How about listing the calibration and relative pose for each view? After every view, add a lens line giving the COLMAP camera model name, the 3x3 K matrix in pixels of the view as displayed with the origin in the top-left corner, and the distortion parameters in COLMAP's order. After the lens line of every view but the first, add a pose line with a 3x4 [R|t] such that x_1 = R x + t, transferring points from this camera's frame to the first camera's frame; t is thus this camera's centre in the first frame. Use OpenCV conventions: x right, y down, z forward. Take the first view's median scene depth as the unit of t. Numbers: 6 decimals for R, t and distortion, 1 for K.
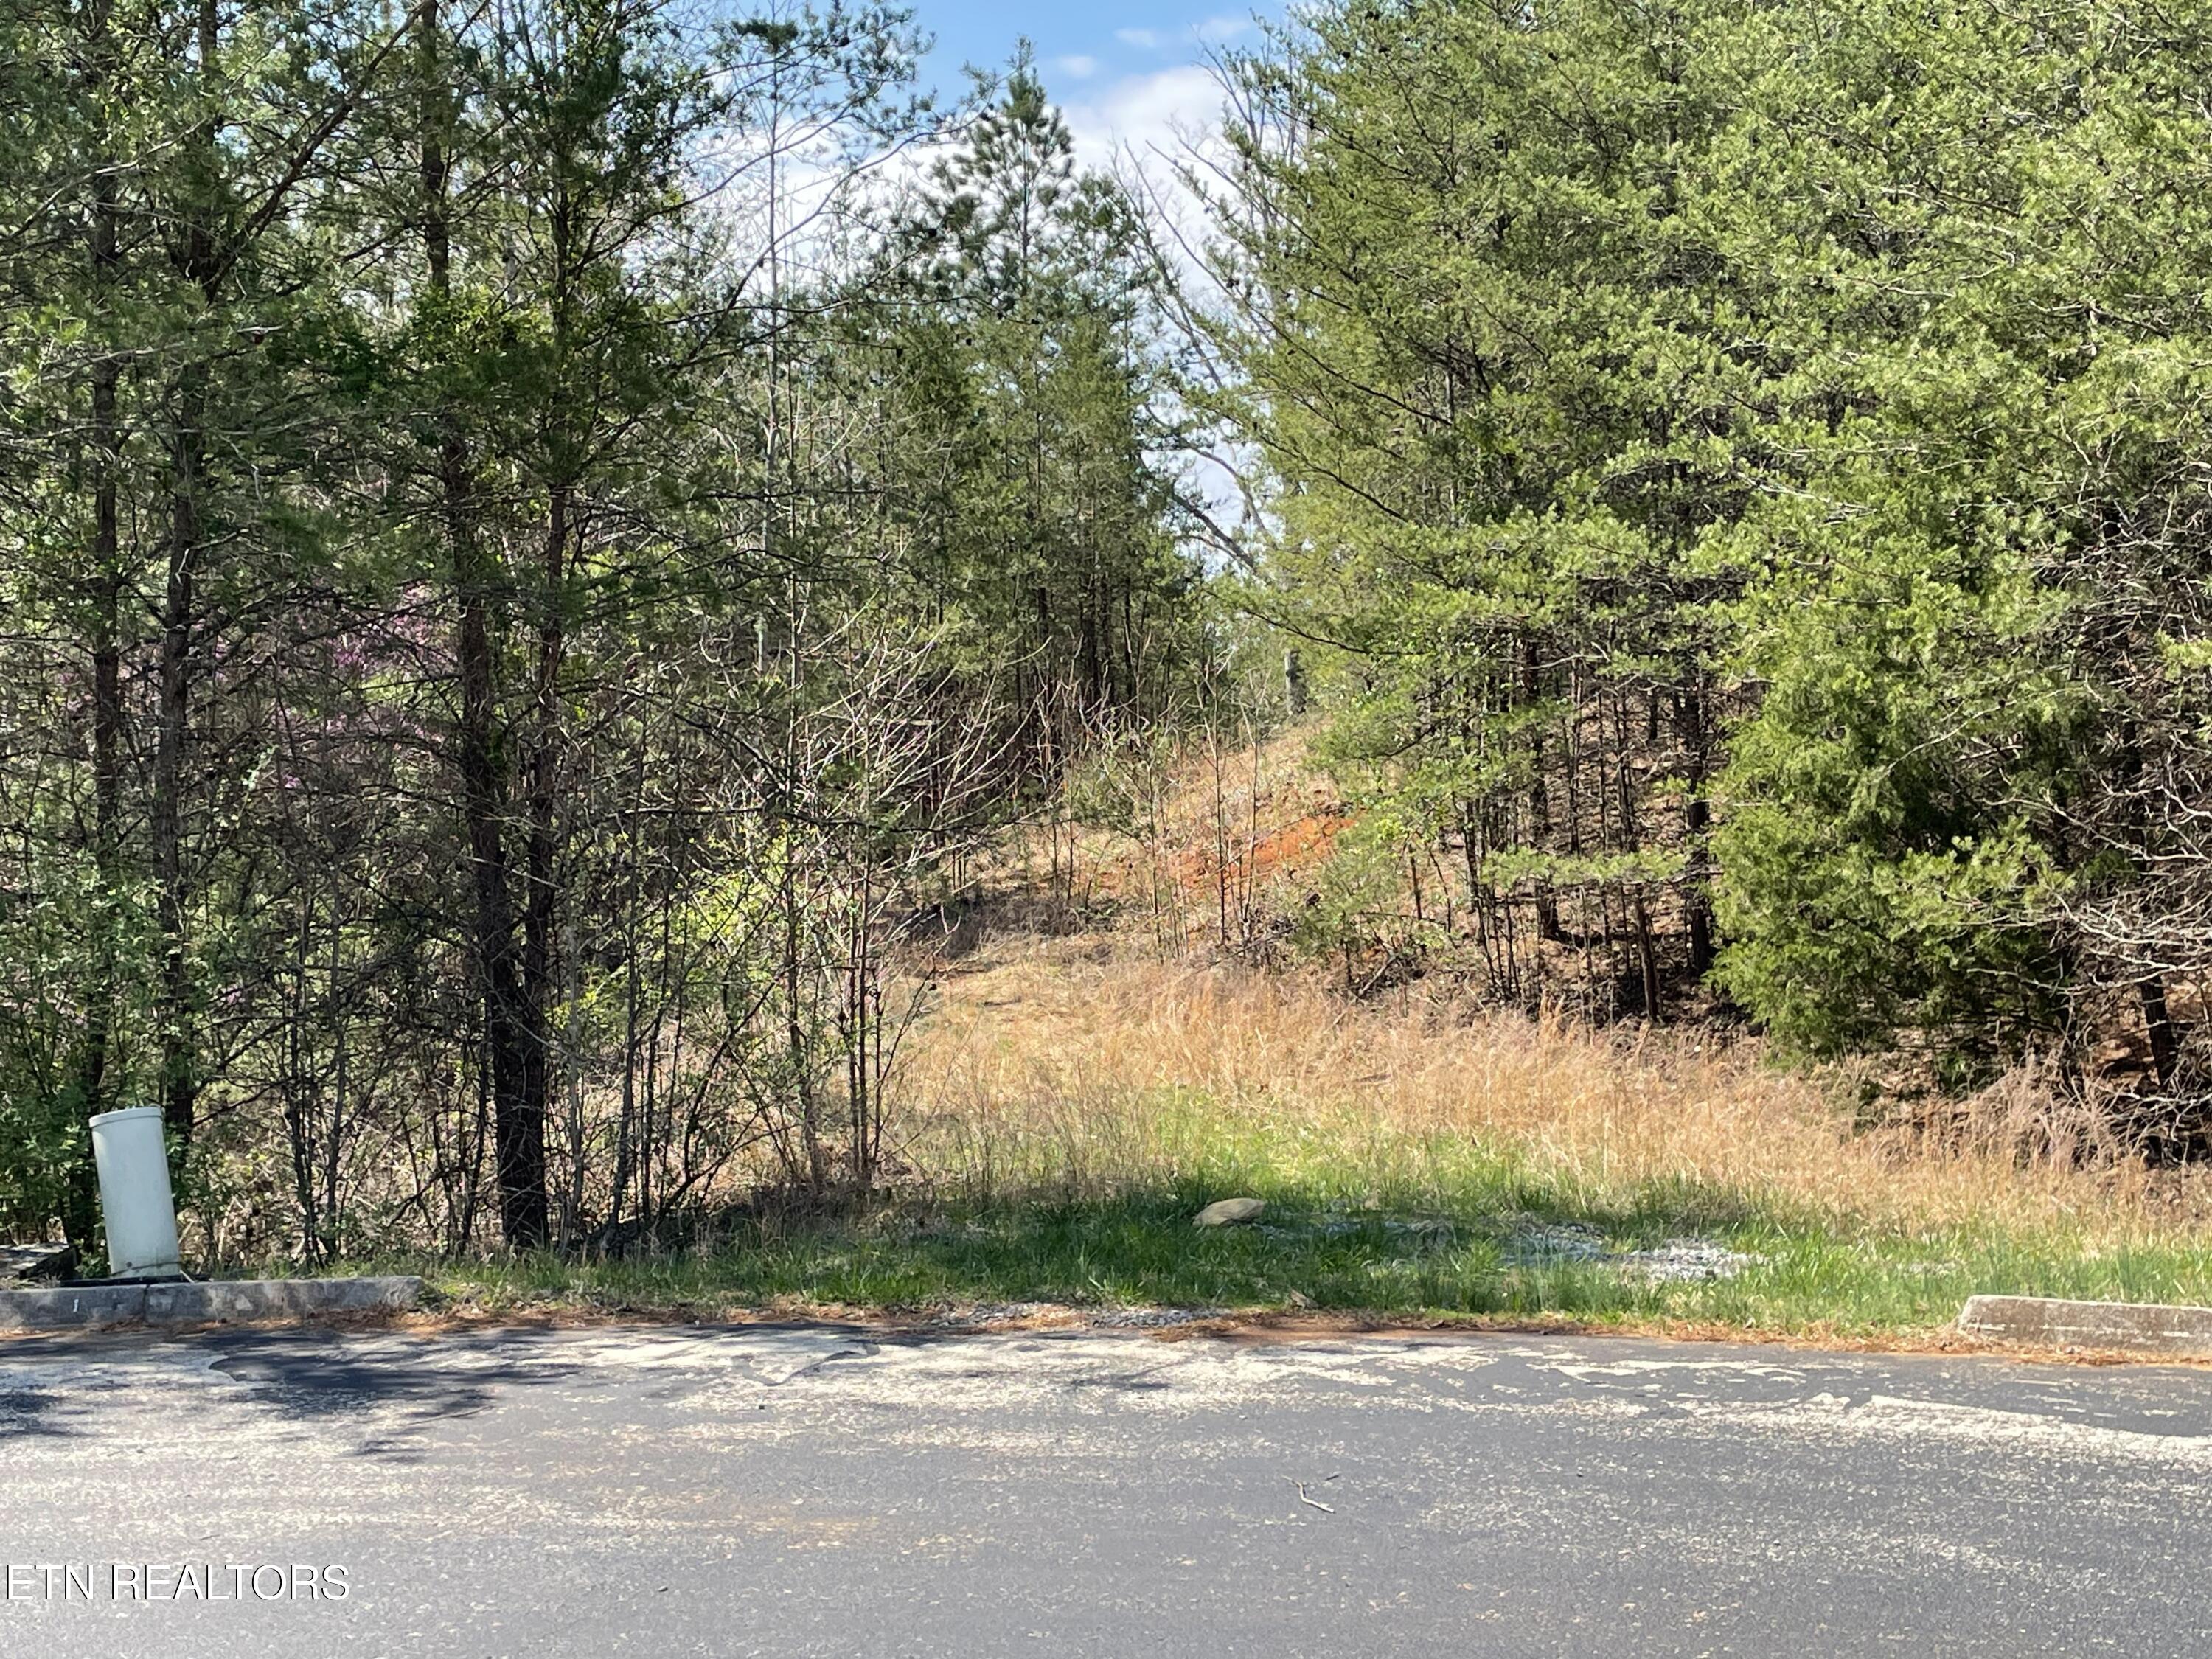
lens RADIAL K [[3107.0, 0, 1091.1], [0, 3107.0, 821.4], [0, 0, 1]] dist [0.063573, 0.000000]
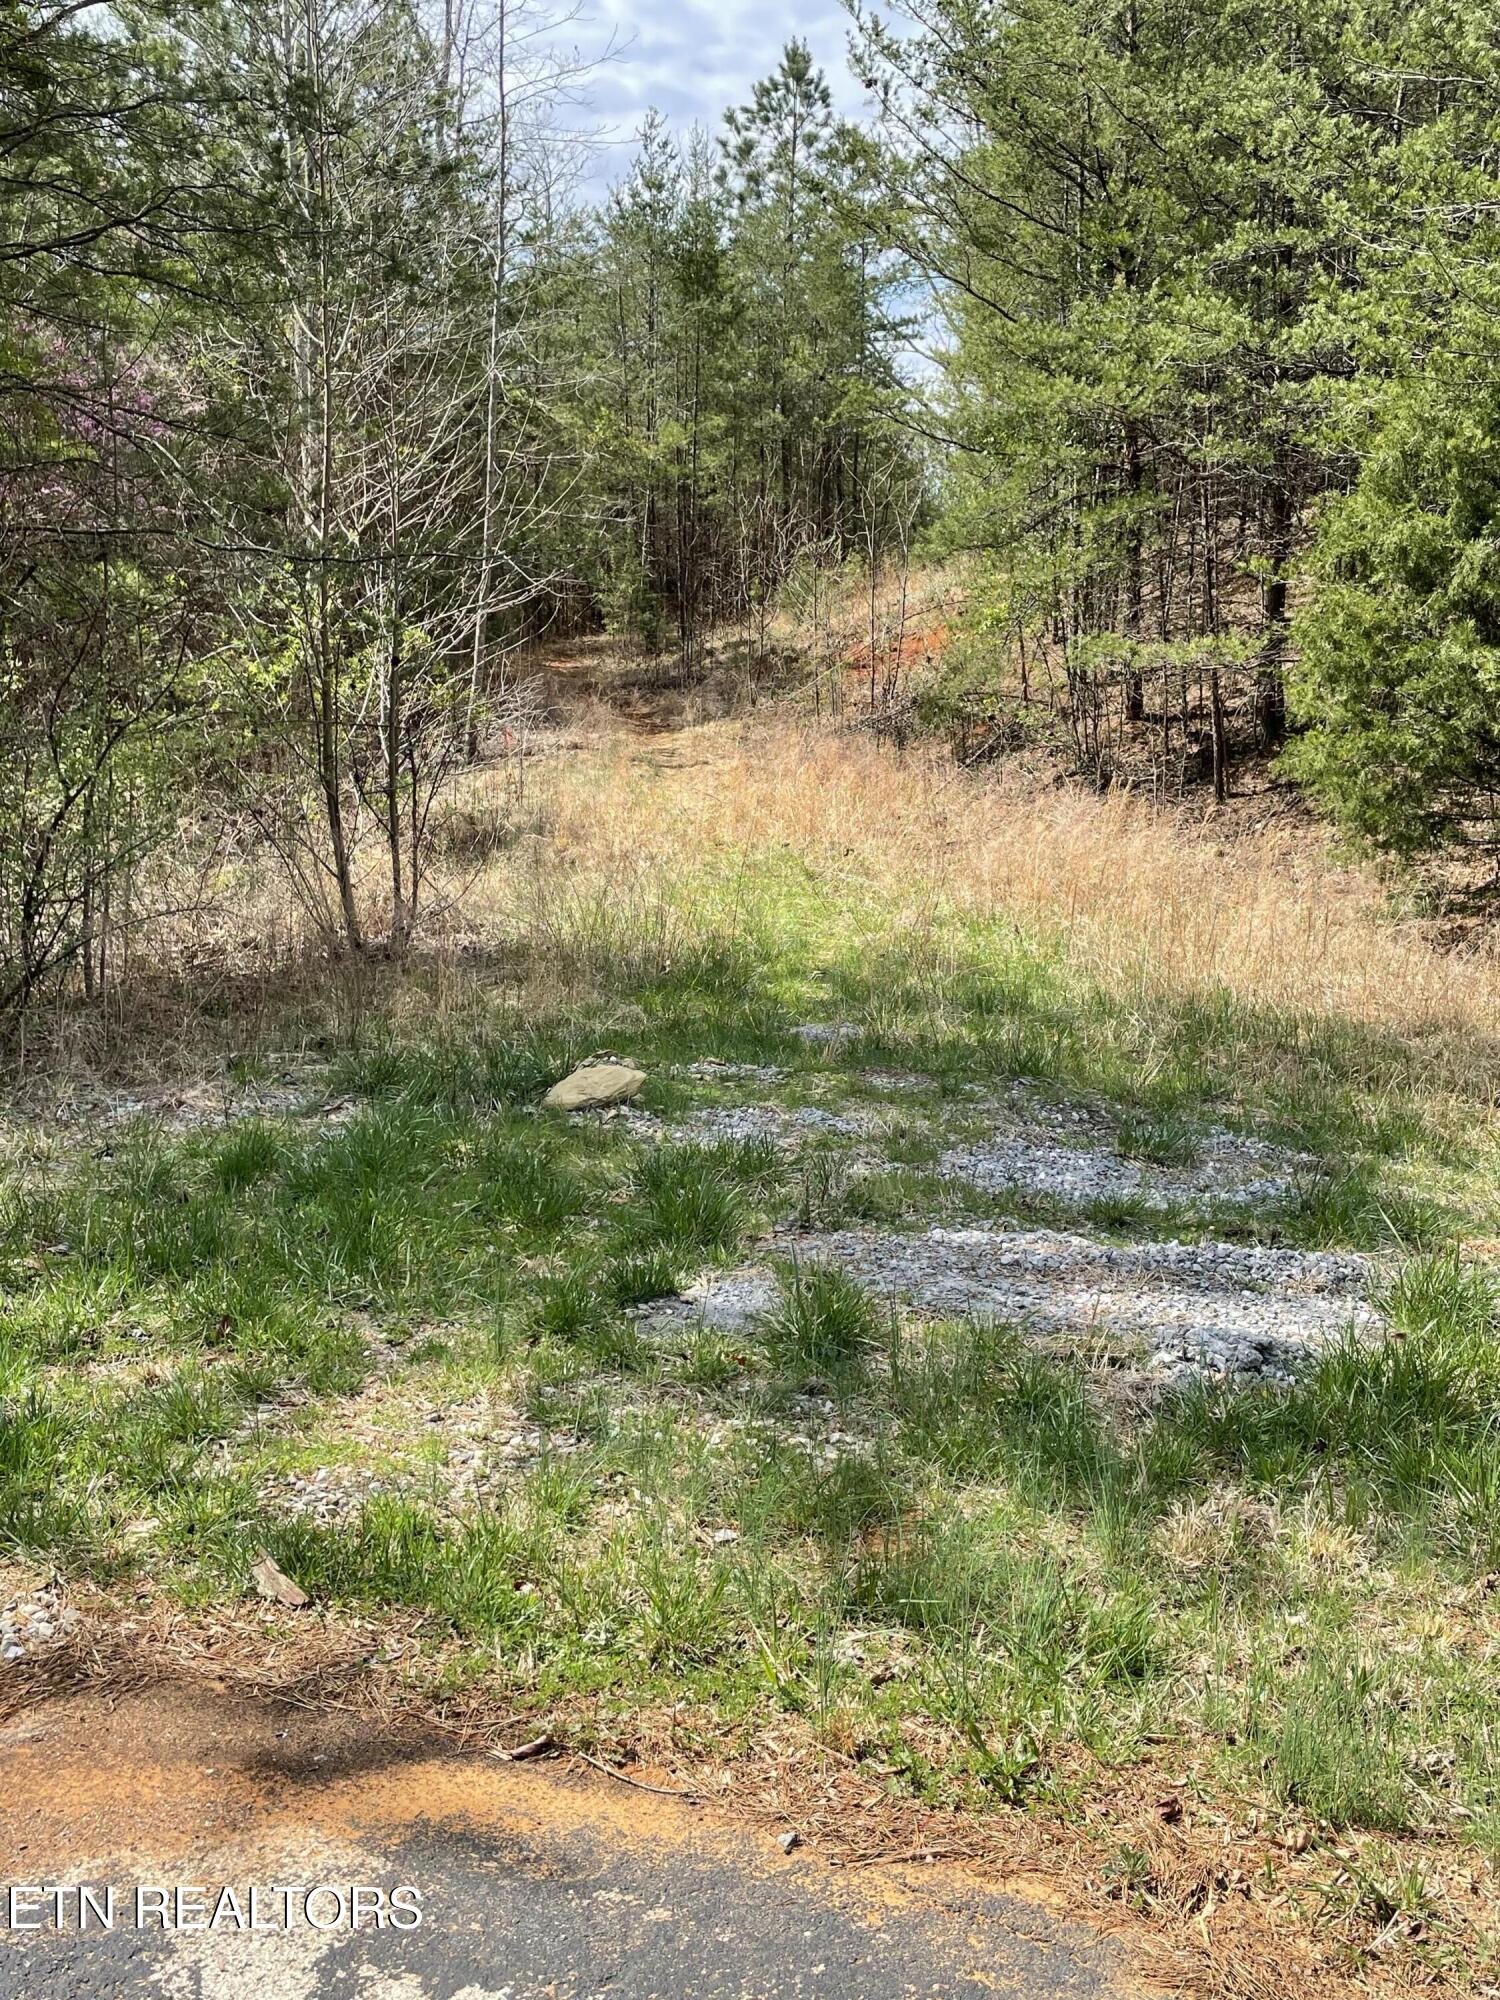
lens RADIAL K [[1919.4, 0, 758.8], [0, 1919.4, 999.0], [0, 0, 1]] dist [0.035398, 0.000000]
pose [[0.997808, 0.037737, -0.054369, 0.054676], [-0.026881, 0.981780, 0.188108, 0.010114], [0.060477, -0.186234, 0.980642, 0.294099]]
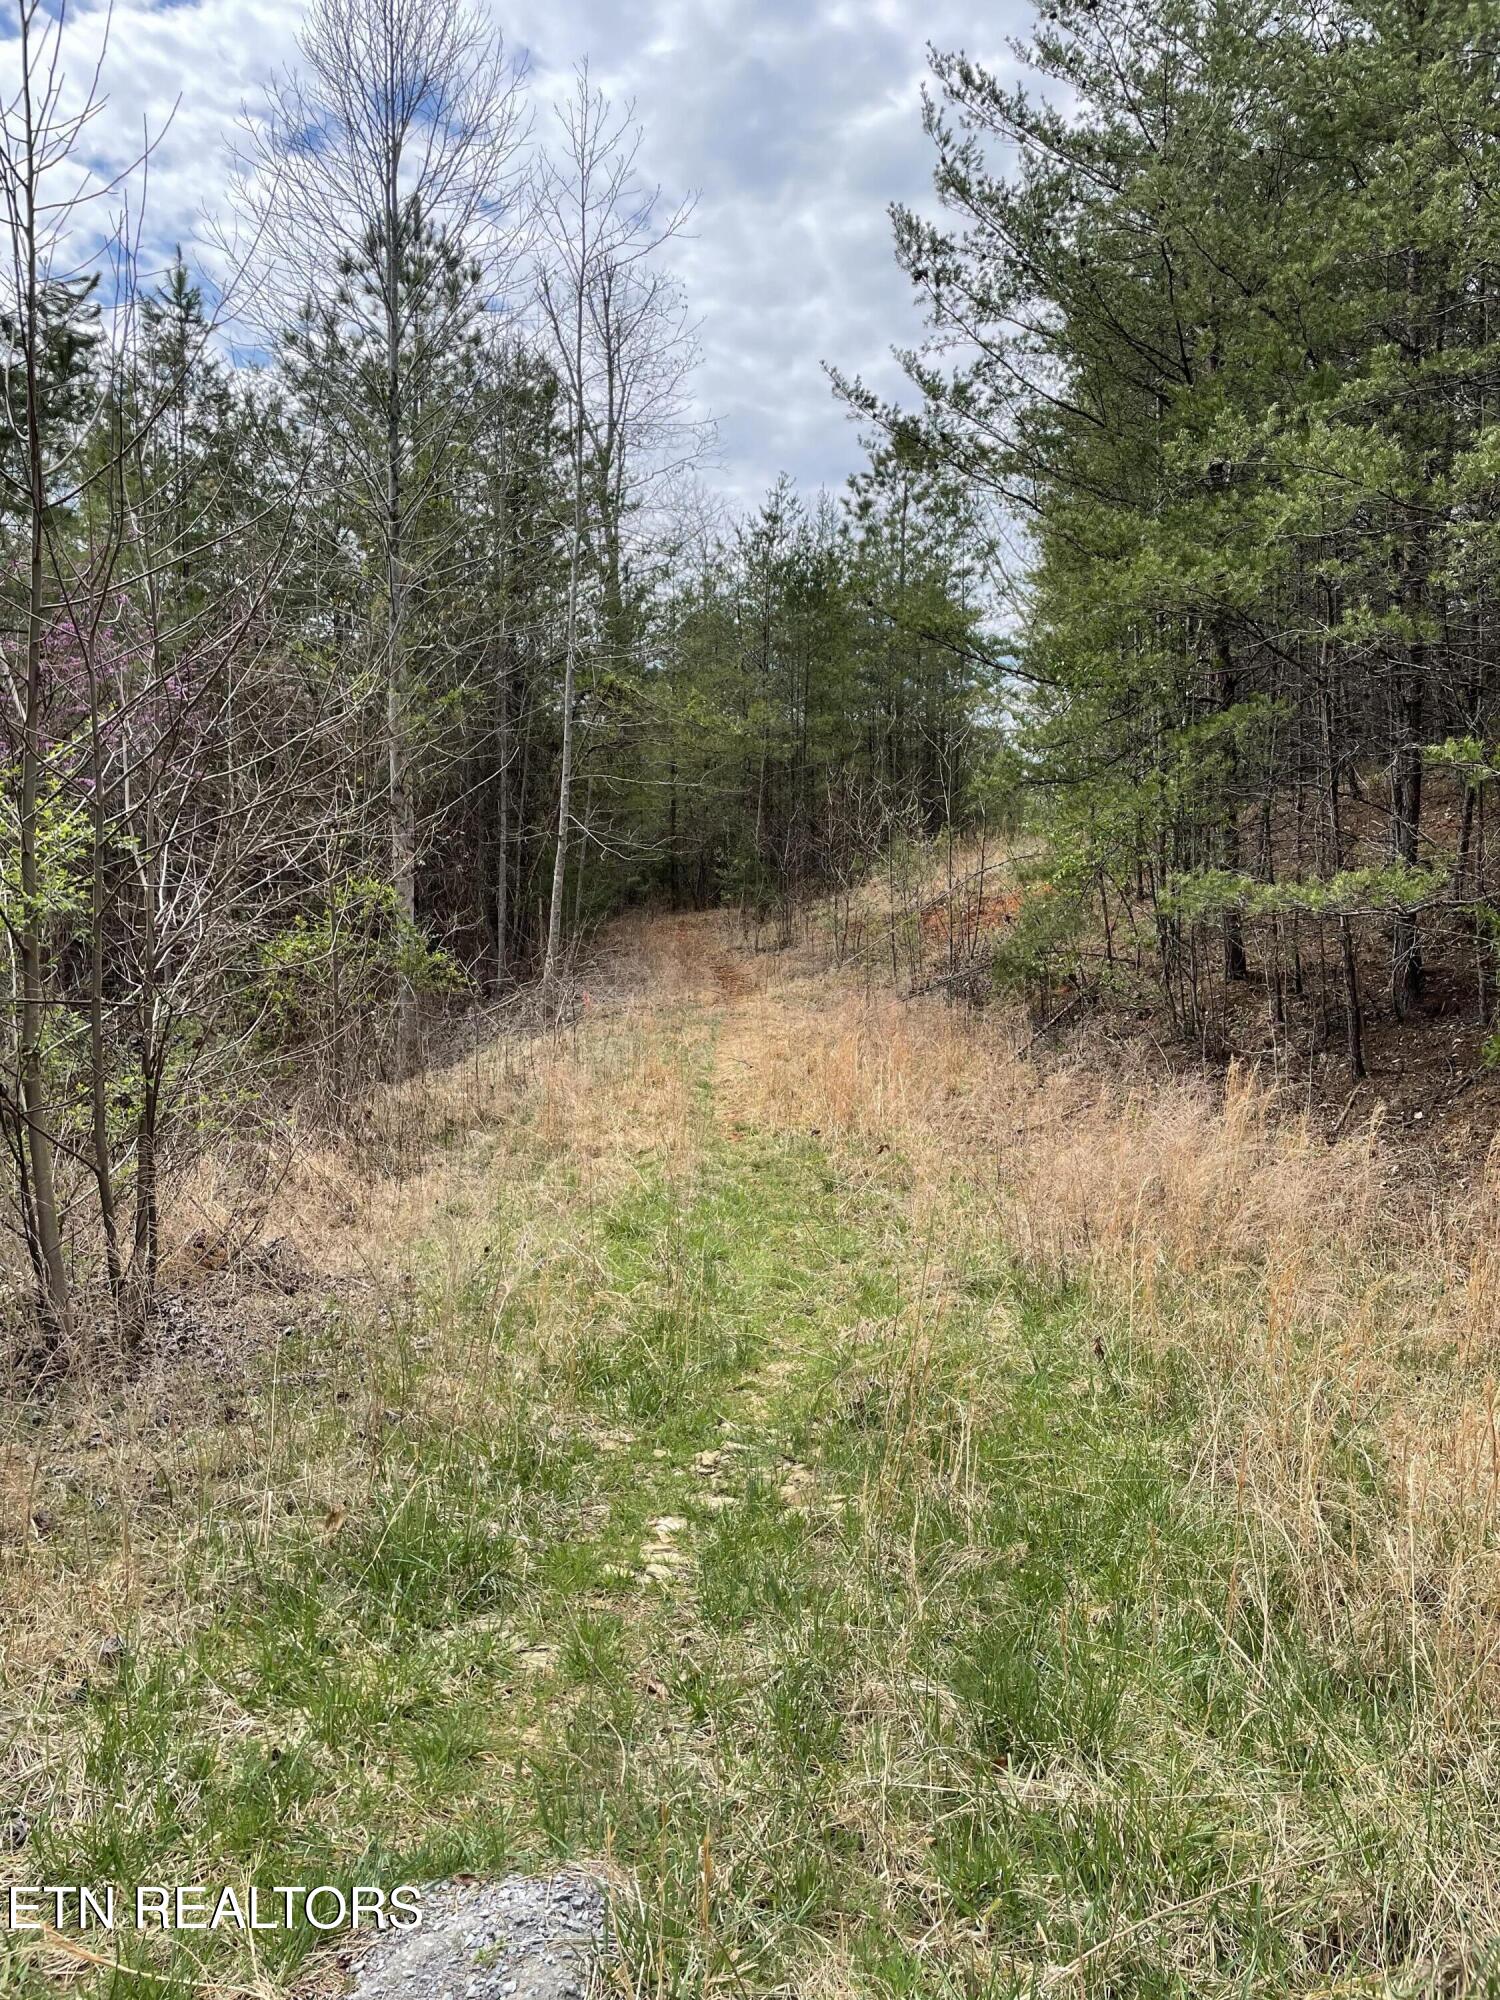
lens RADIAL K [[1500.1, 0, 753.2], [0, 1500.1, 1008.3], [0, 0, 1]] dist [0.070209, -0.103478]
pose [[0.987095, 0.031221, -0.157060, 0.074364], [-0.021184, 0.997649, 0.065176, 0.019964], [0.158725, -0.061007, 0.985436, 0.524643]]
